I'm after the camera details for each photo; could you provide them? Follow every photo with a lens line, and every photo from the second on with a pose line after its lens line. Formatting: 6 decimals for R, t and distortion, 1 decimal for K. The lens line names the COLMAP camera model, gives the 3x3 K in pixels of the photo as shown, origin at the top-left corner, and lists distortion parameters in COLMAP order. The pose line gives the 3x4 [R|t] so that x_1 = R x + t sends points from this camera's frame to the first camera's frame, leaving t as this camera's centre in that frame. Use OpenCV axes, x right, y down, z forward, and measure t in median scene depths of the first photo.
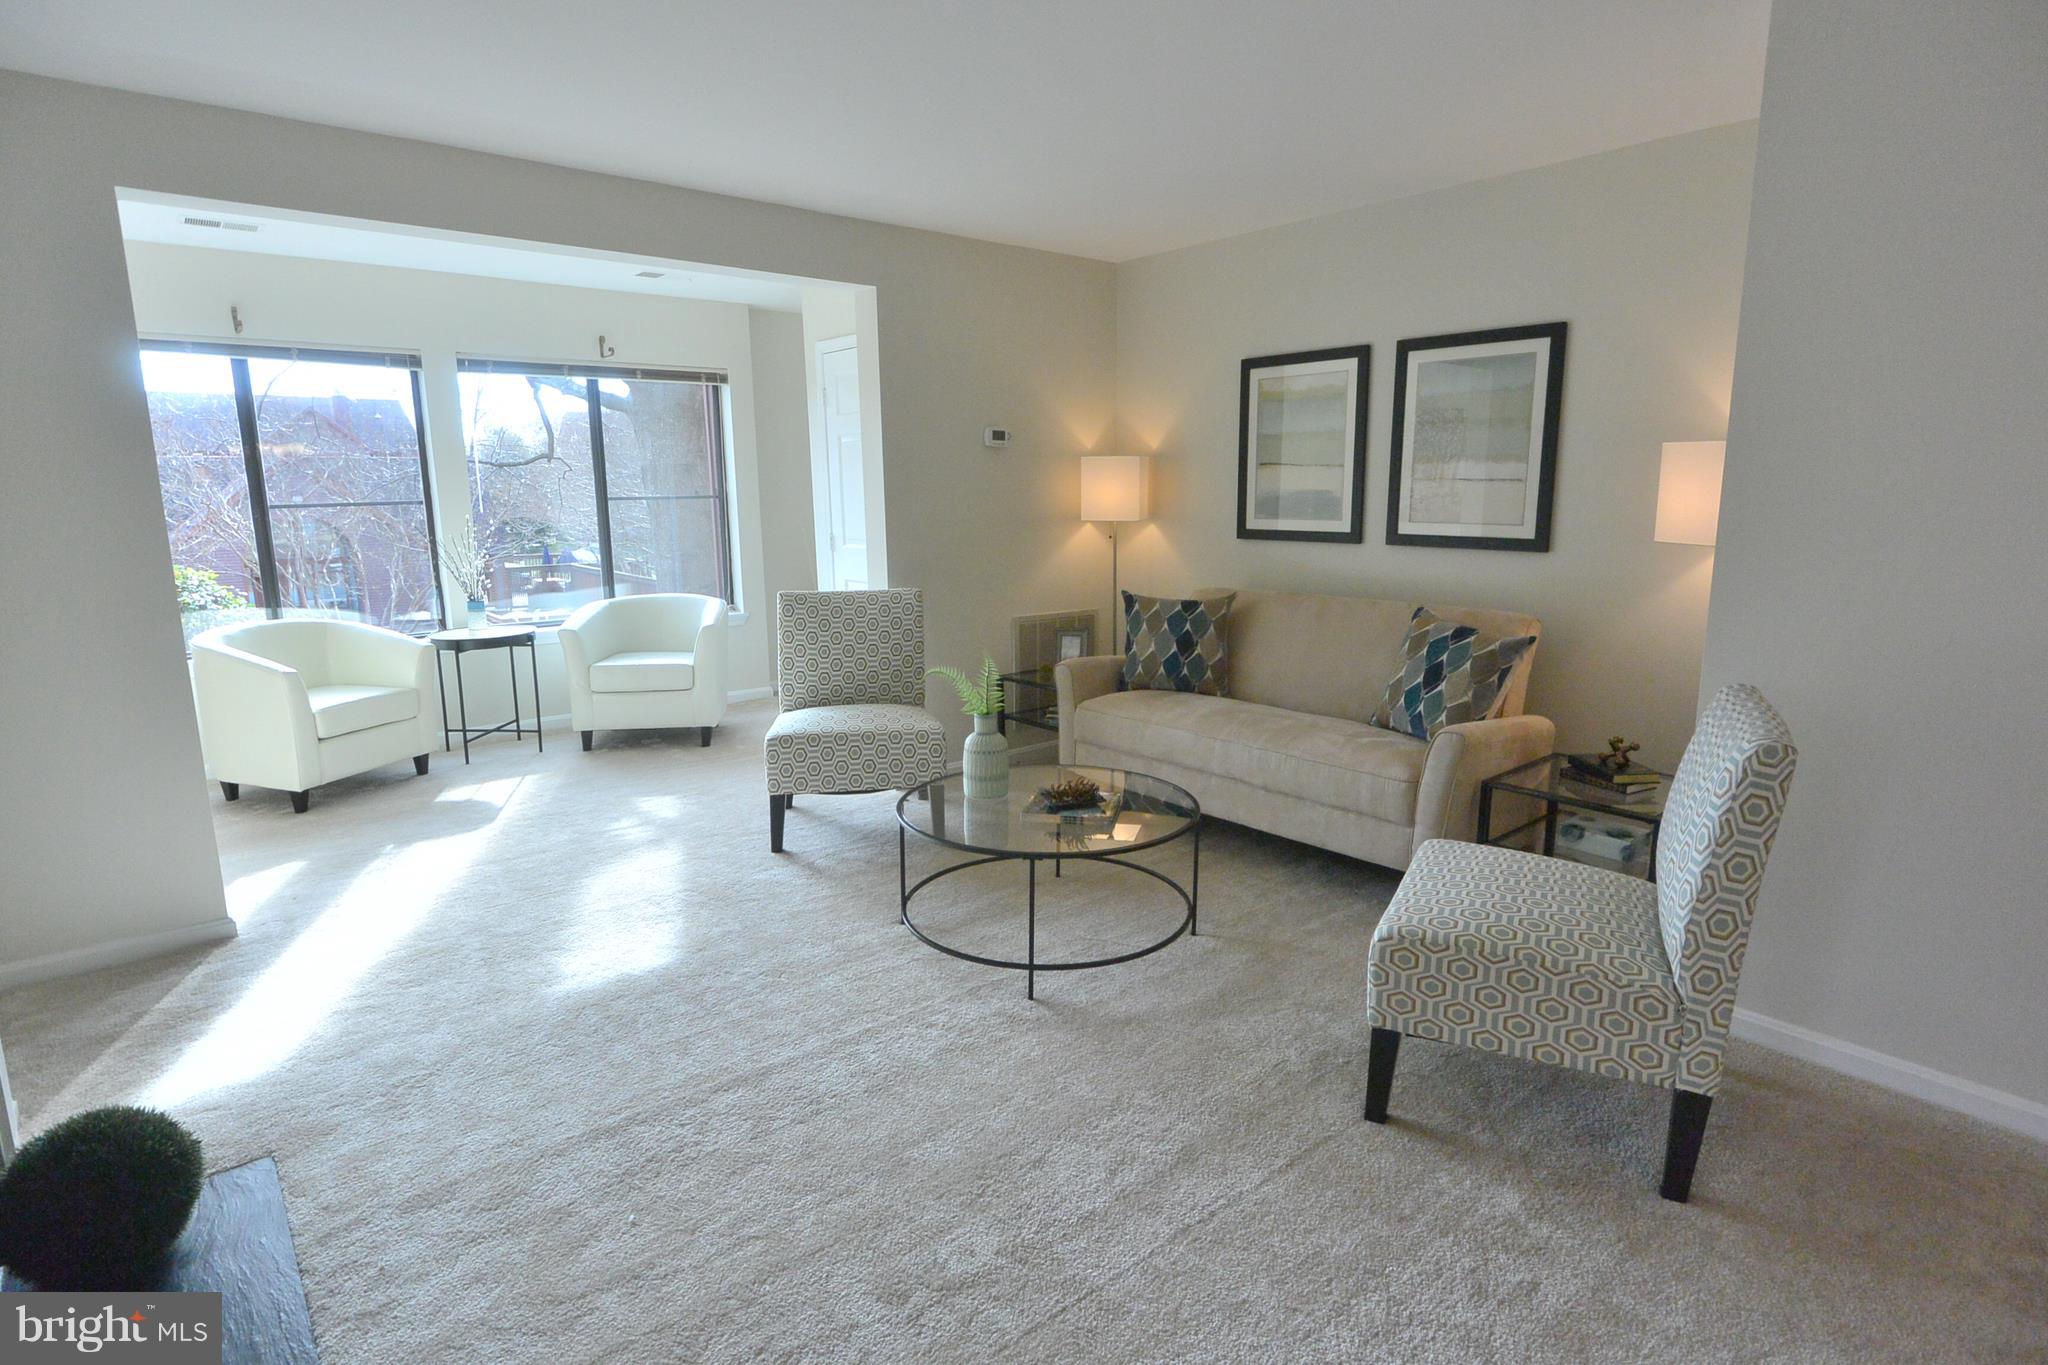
lens RADIAL K [[1057.8, 0, 1036.3], [0, 1057.8, 672.1], [0, 0, 1]] dist [-0.005194, -0.000167]
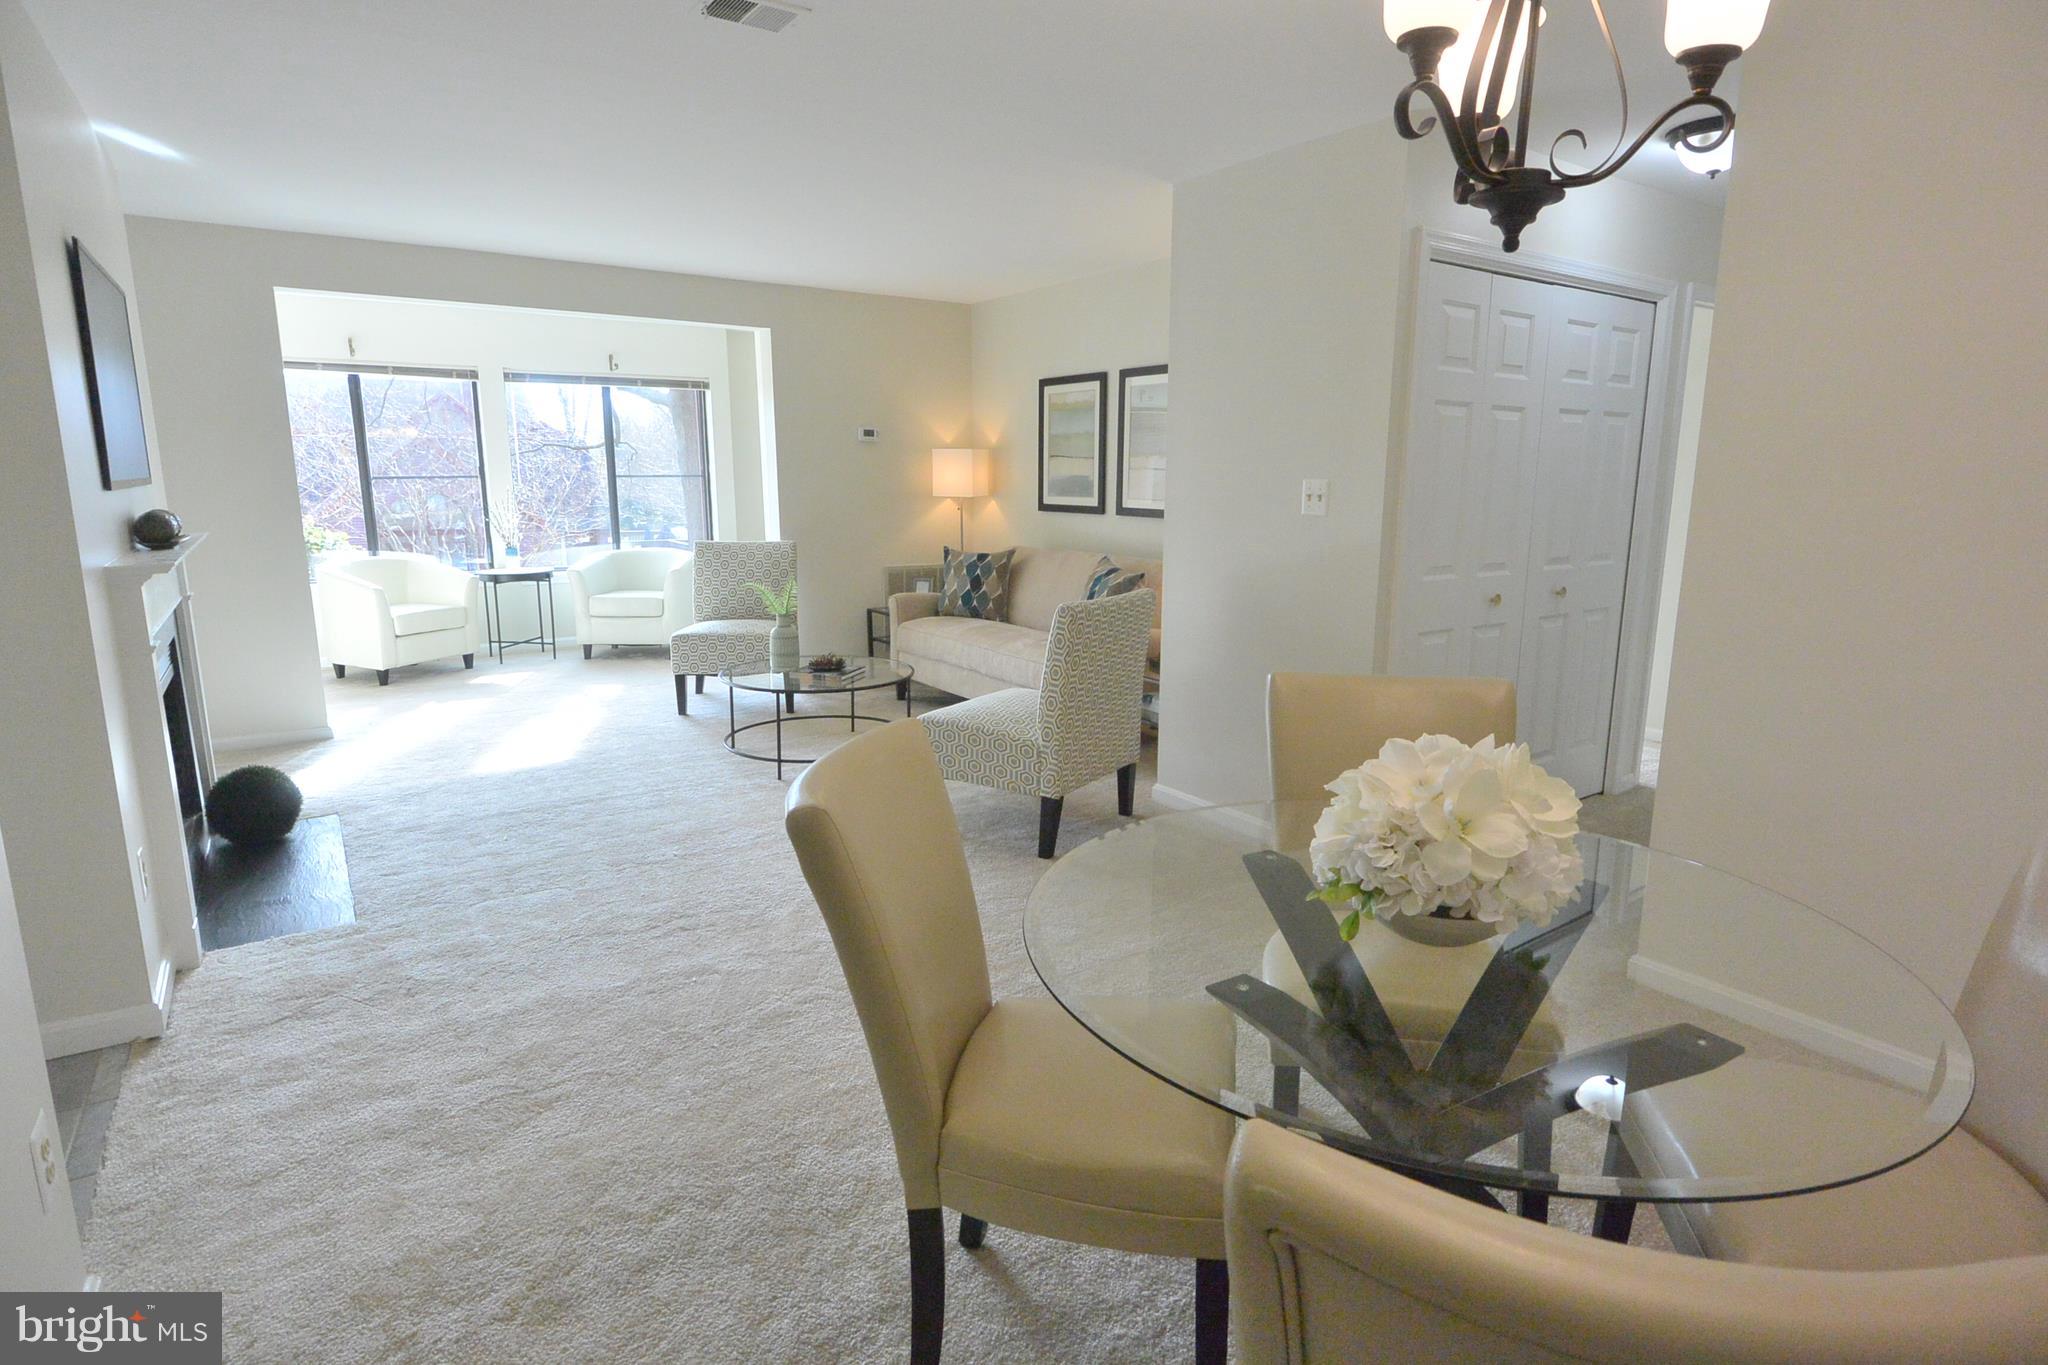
lens RADIAL K [[1057.8, 0, 1039.6], [0, 1057.8, 671.5], [0, 0, 1]] dist [-0.005194, -0.000167]
pose [[0.995727, 0.029482, -0.087511, 0.342215], [-0.028442, 0.999509, 0.013109, 0.067593], [0.087855, -0.010564, 0.996077, -0.386395]]
